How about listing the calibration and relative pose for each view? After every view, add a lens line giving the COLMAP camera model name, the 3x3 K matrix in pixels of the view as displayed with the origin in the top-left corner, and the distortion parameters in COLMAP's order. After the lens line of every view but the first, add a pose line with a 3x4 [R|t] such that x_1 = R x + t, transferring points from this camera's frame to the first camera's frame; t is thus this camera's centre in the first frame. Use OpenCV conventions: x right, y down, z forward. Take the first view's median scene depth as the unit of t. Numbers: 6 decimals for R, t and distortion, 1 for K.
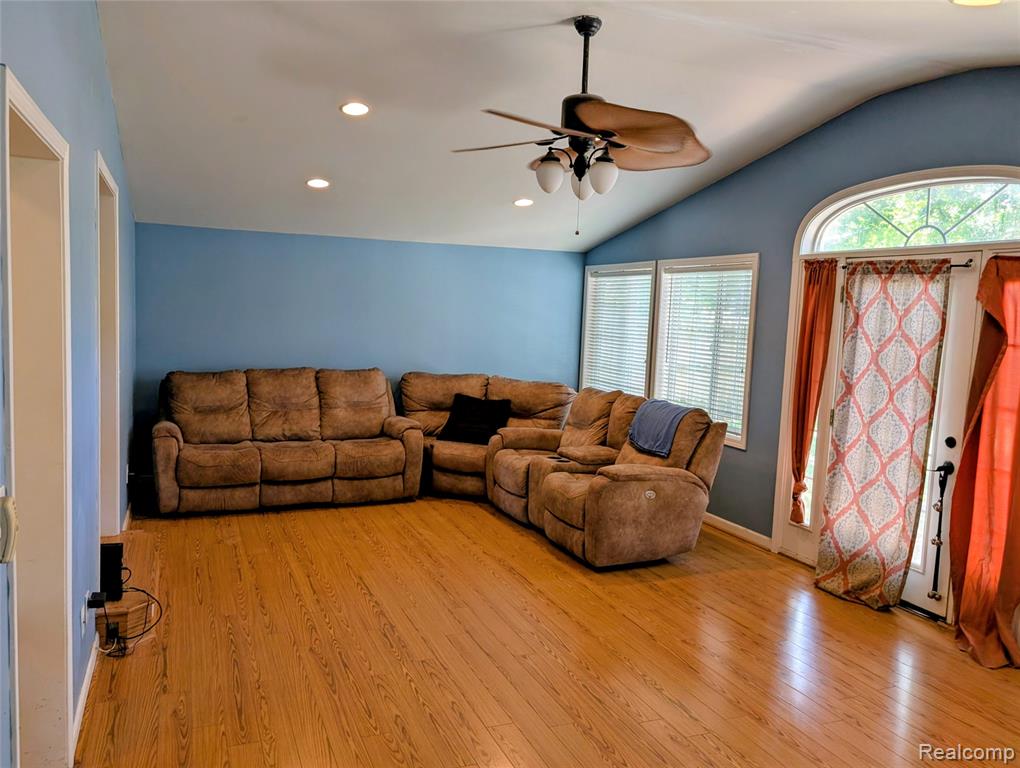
lens RADIAL K [[764.4, 0, 504.4], [0, 764.4, 388.4], [0, 0, 1]] dist [0.005566, -0.004062]
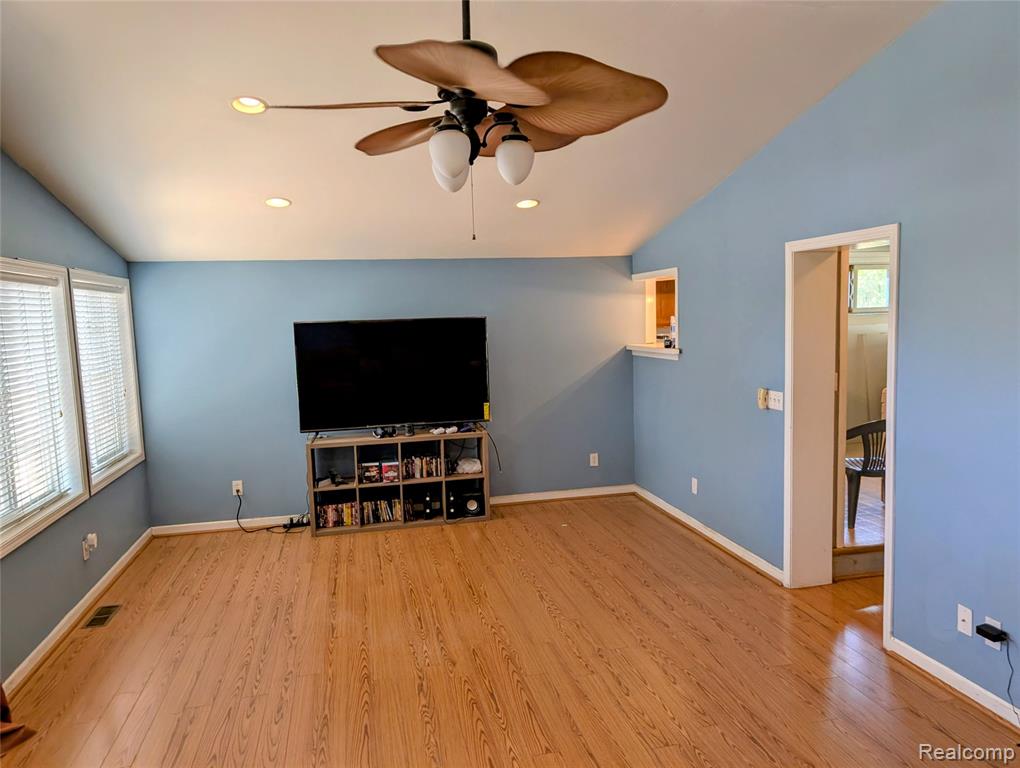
lens RADIAL K [[764.4, 0, 504.4], [0, 764.4, 388.4], [0, 0, 1]] dist [0.005566, -0.004062]
pose [[-0.983364, -0.028838, 0.179340, -0.074804], [0.007500, 0.980029, 0.198715, -0.231287], [-0.181488, 0.196754, -0.963509, 1.926685]]
